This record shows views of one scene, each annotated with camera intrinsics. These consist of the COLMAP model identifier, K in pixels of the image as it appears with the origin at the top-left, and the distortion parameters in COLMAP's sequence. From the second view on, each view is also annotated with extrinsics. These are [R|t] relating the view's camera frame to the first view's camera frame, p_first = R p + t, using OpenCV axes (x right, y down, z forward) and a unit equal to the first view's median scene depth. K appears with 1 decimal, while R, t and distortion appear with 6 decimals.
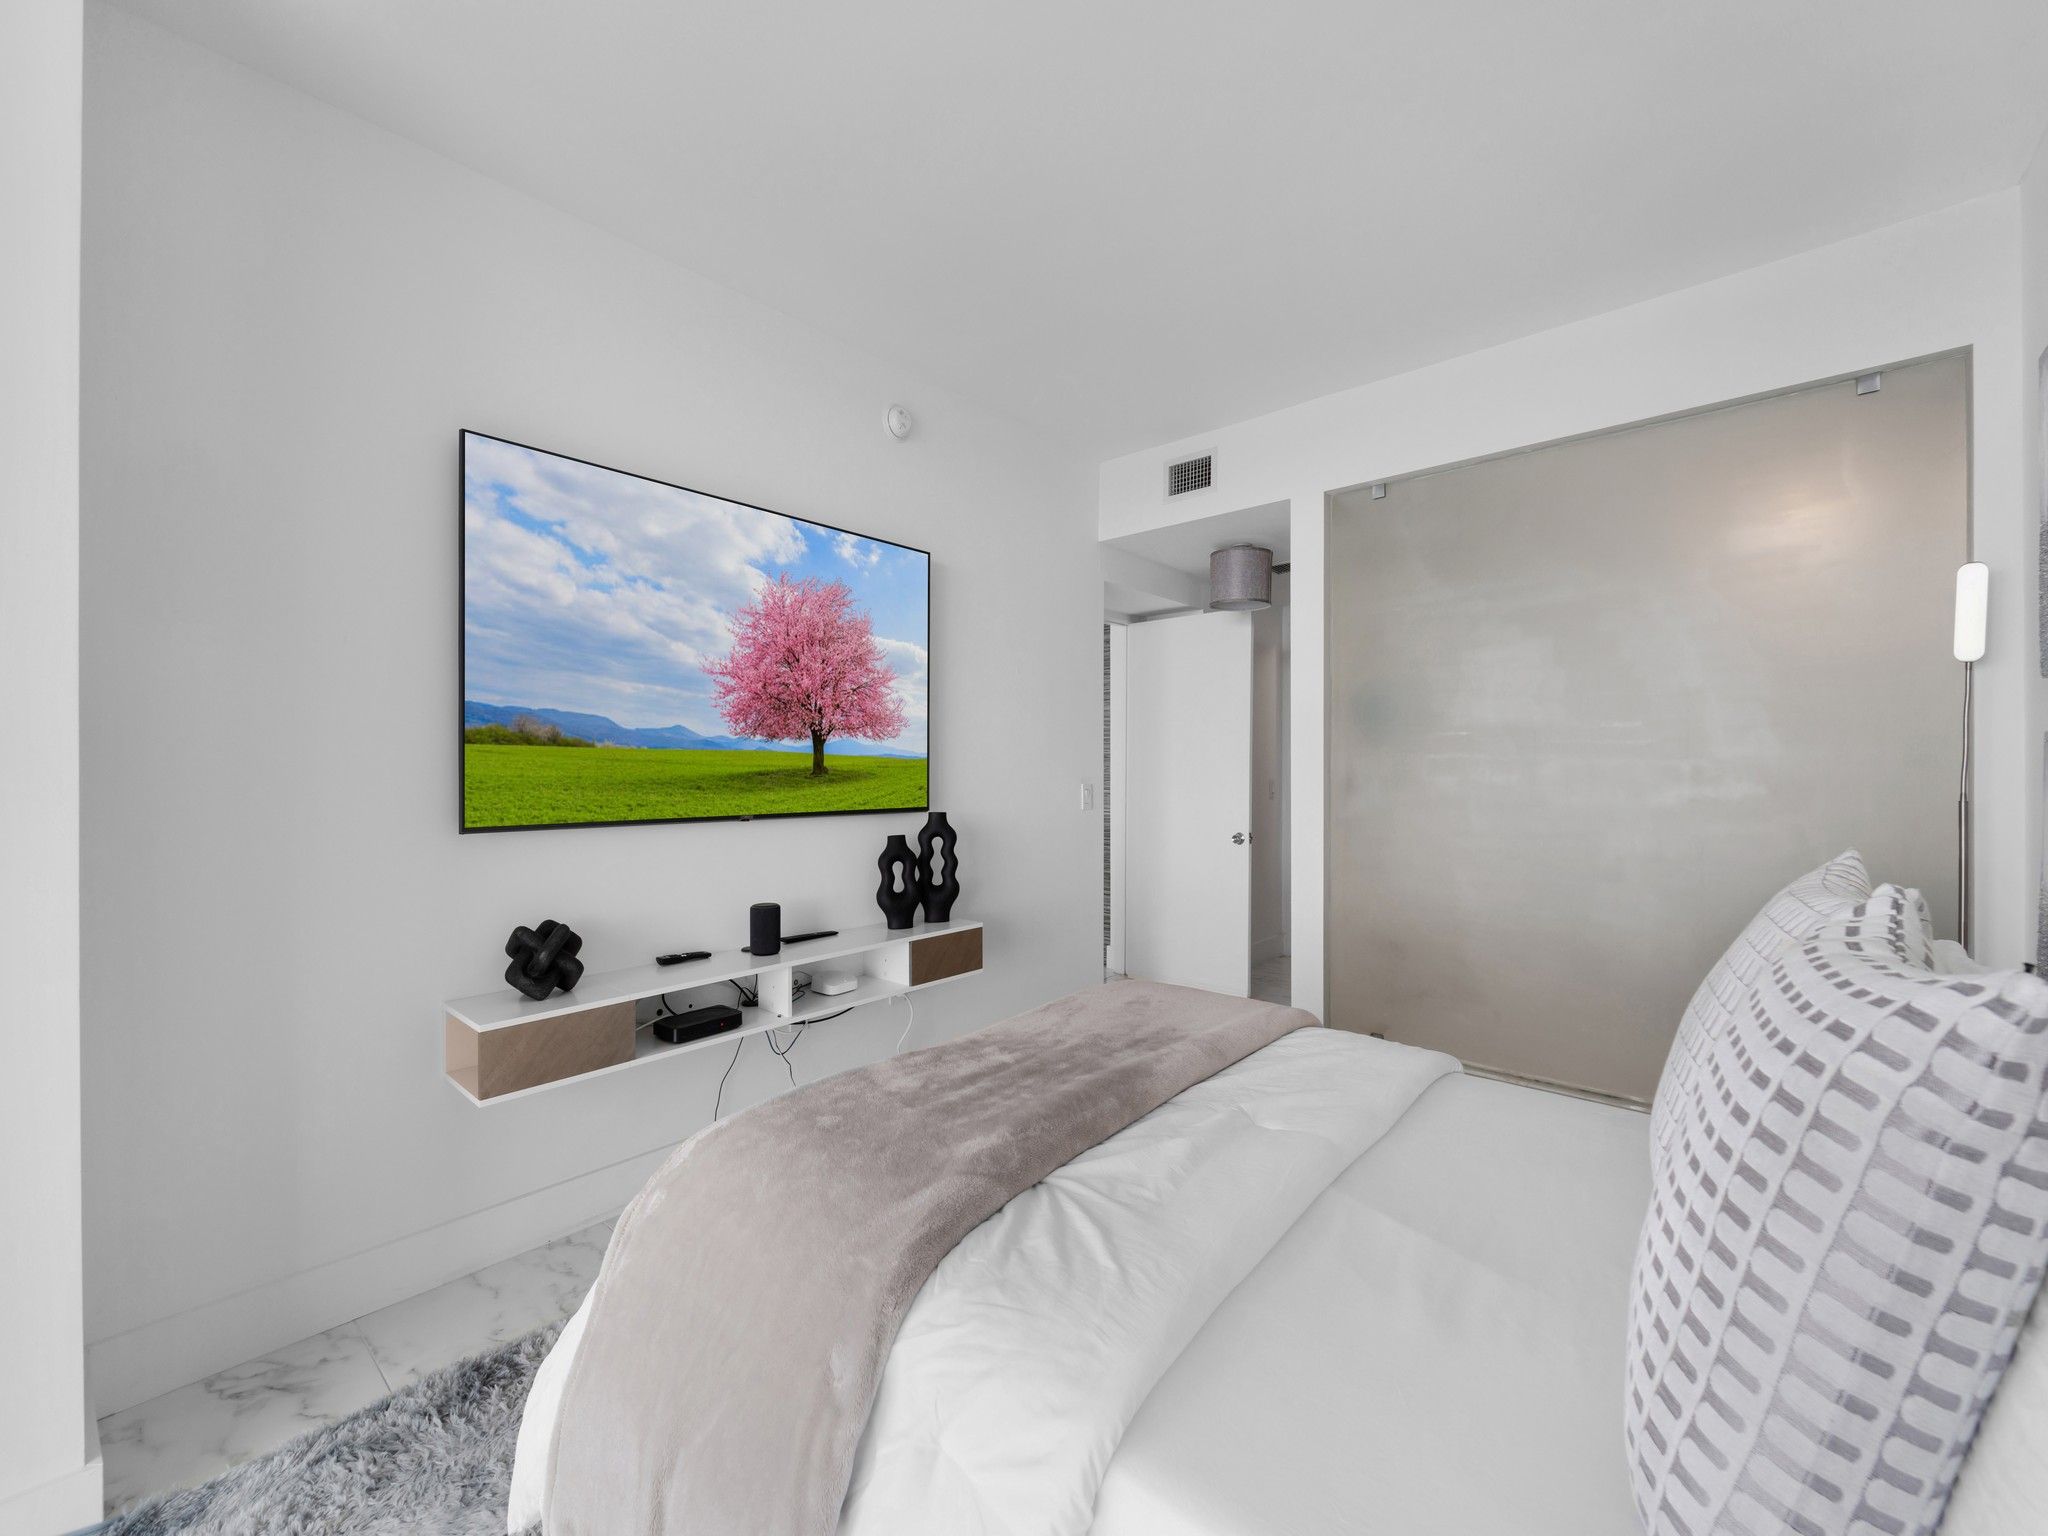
lens RADIAL K [[838.3, 0, 1023.1], [0, 838.3, 776.2], [0, 0, 1]] dist [0.001663, 0.000312]
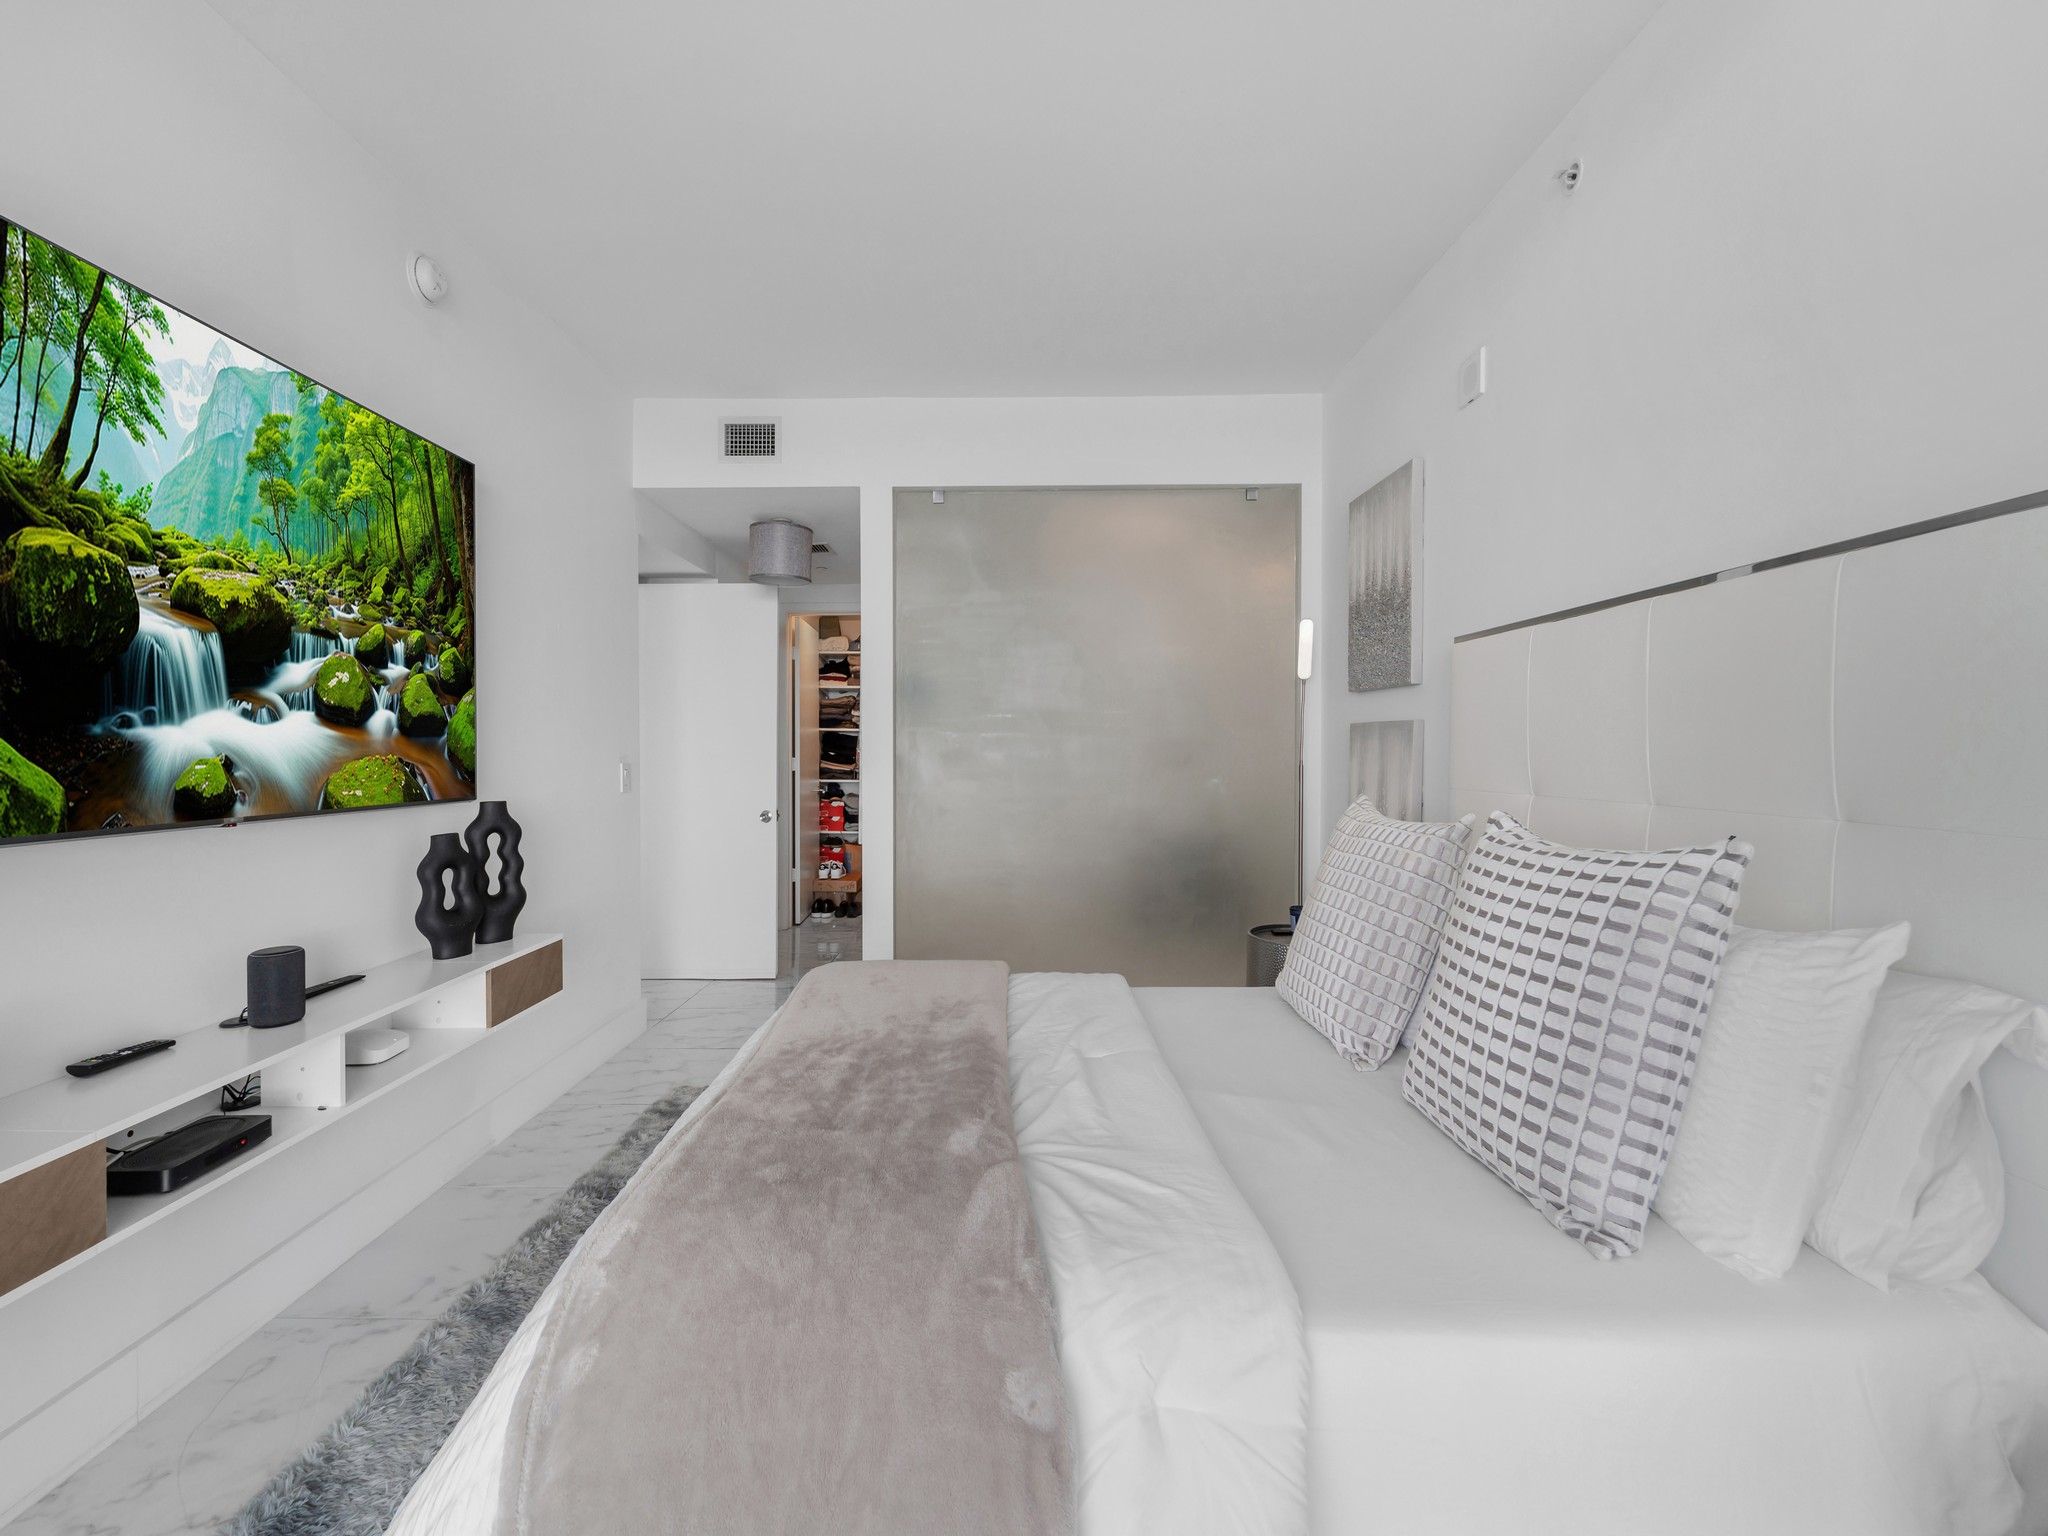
lens RADIAL K [[834.3, 0, 1025.3], [0, 834.3, 763.7], [0, 0, 1]] dist [-0.000957, -0.000218]
pose [[0.754804, -0.014014, 0.655801, -0.247751], [0.006272, 0.999880, 0.014148, 0.000162], [-0.655921, -0.006565, 0.754801, 0.095923]]
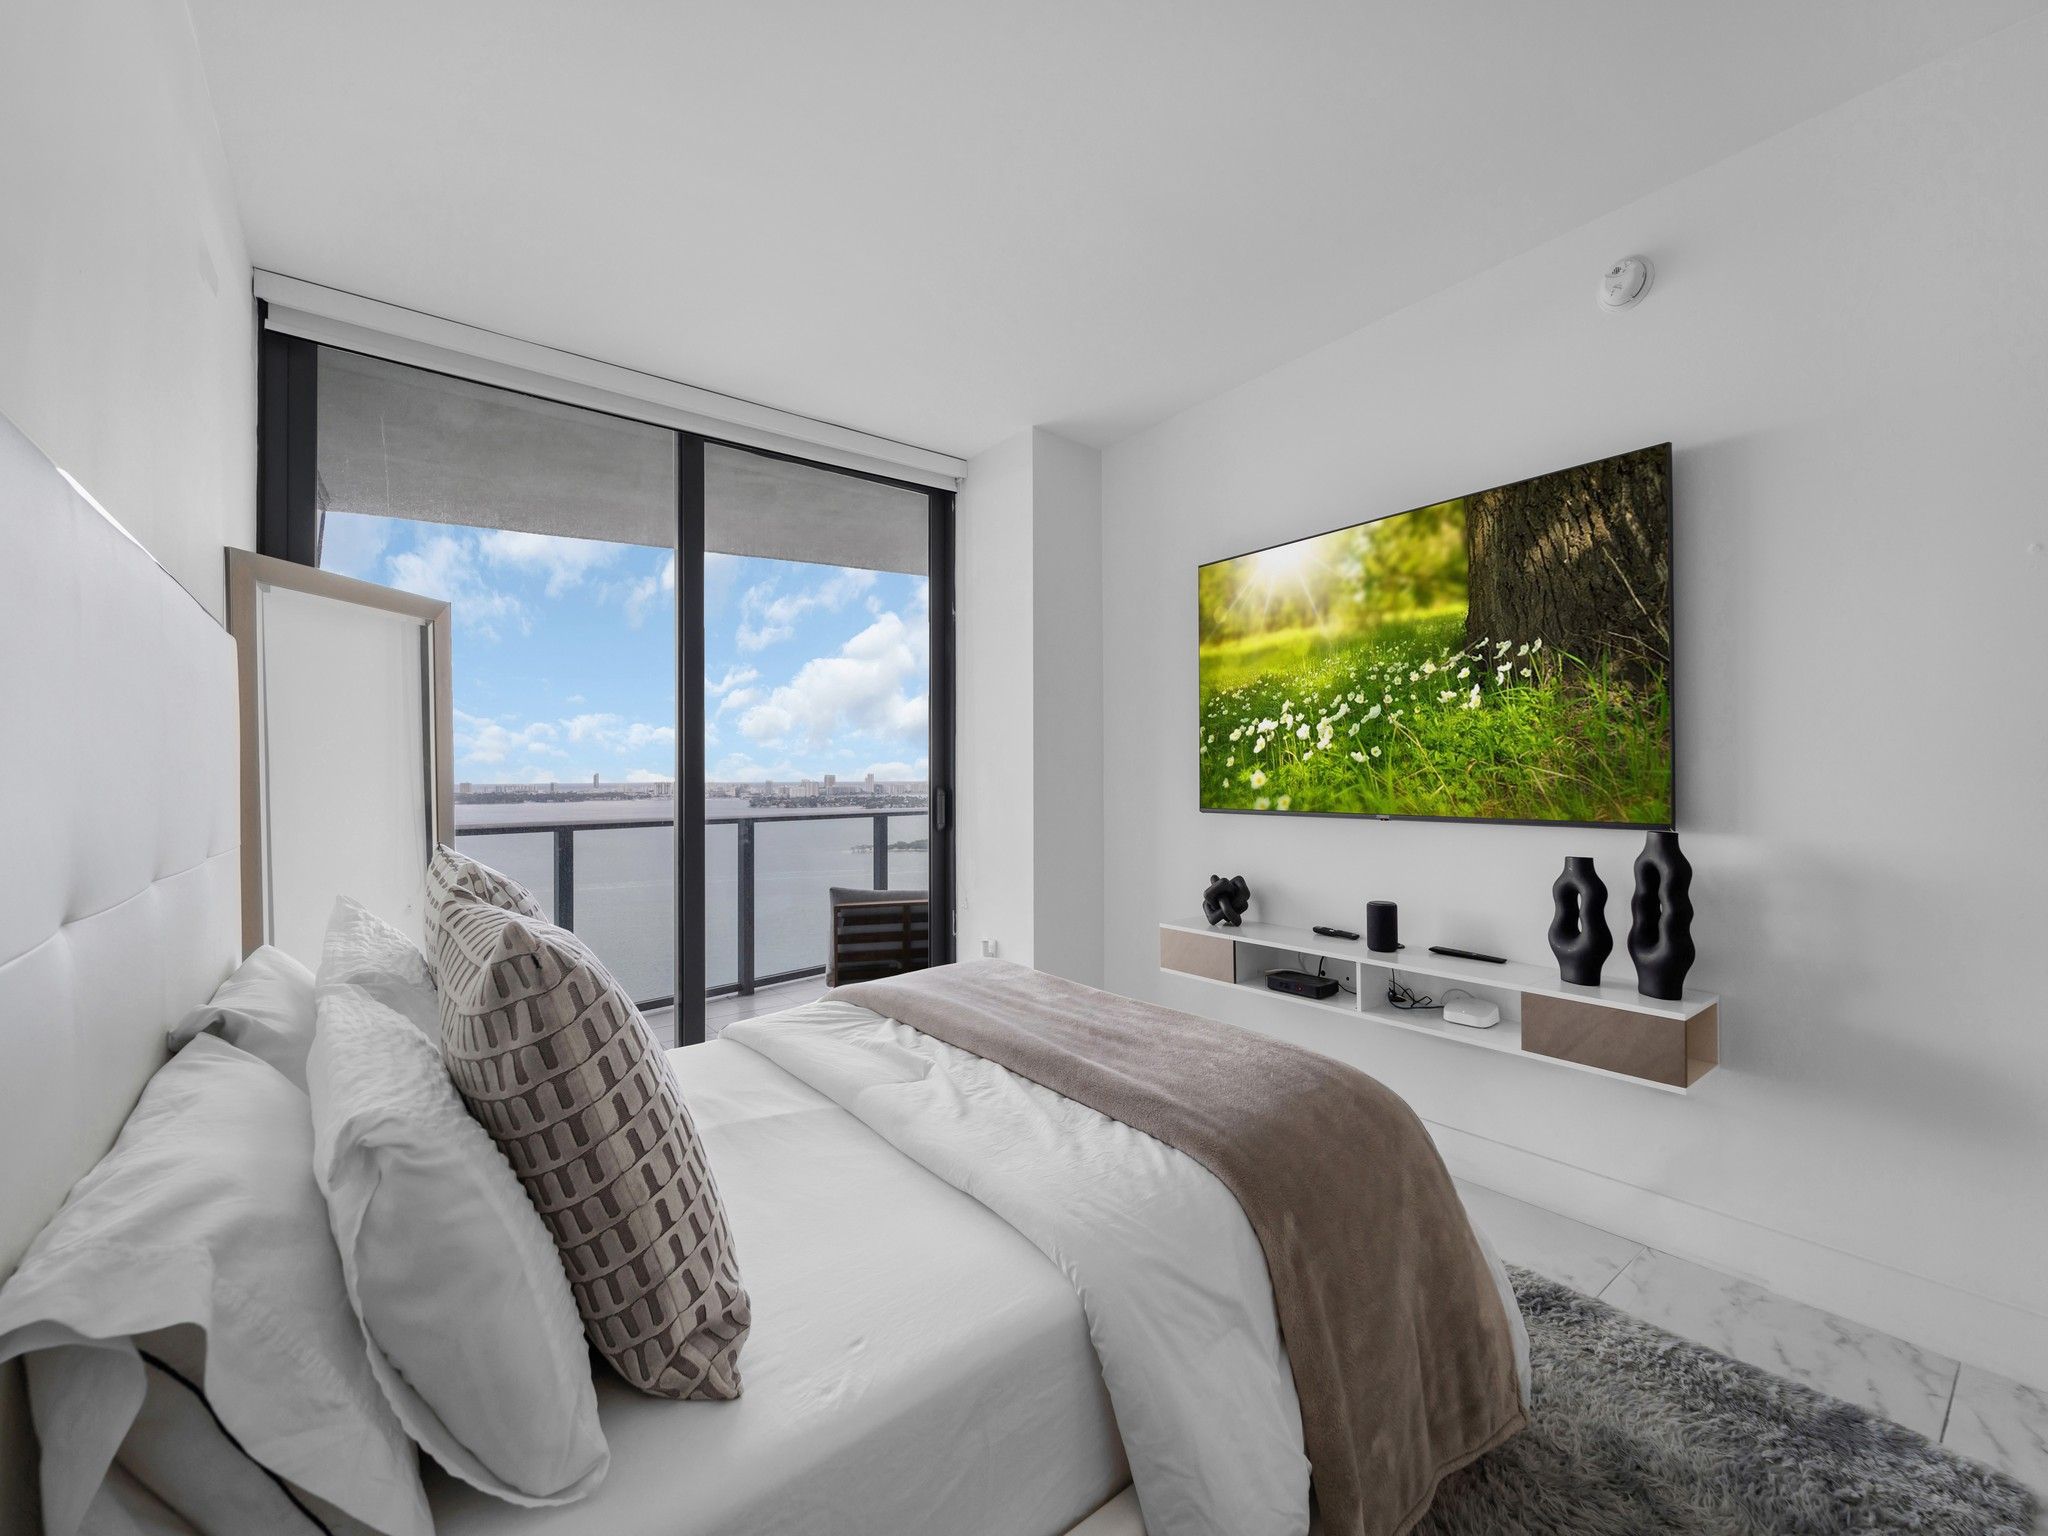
lens RADIAL K [[834.3, 0, 1025.3], [0, 834.3, 763.7], [0, 0, 1]] dist [-0.000957, -0.000218]
pose [[-0.196748, -0.012003, -0.980381, 0.667999], [0.002273, 0.999917, -0.012698, -0.004053], [0.980452, -0.004726, -0.196704, 0.660067]]
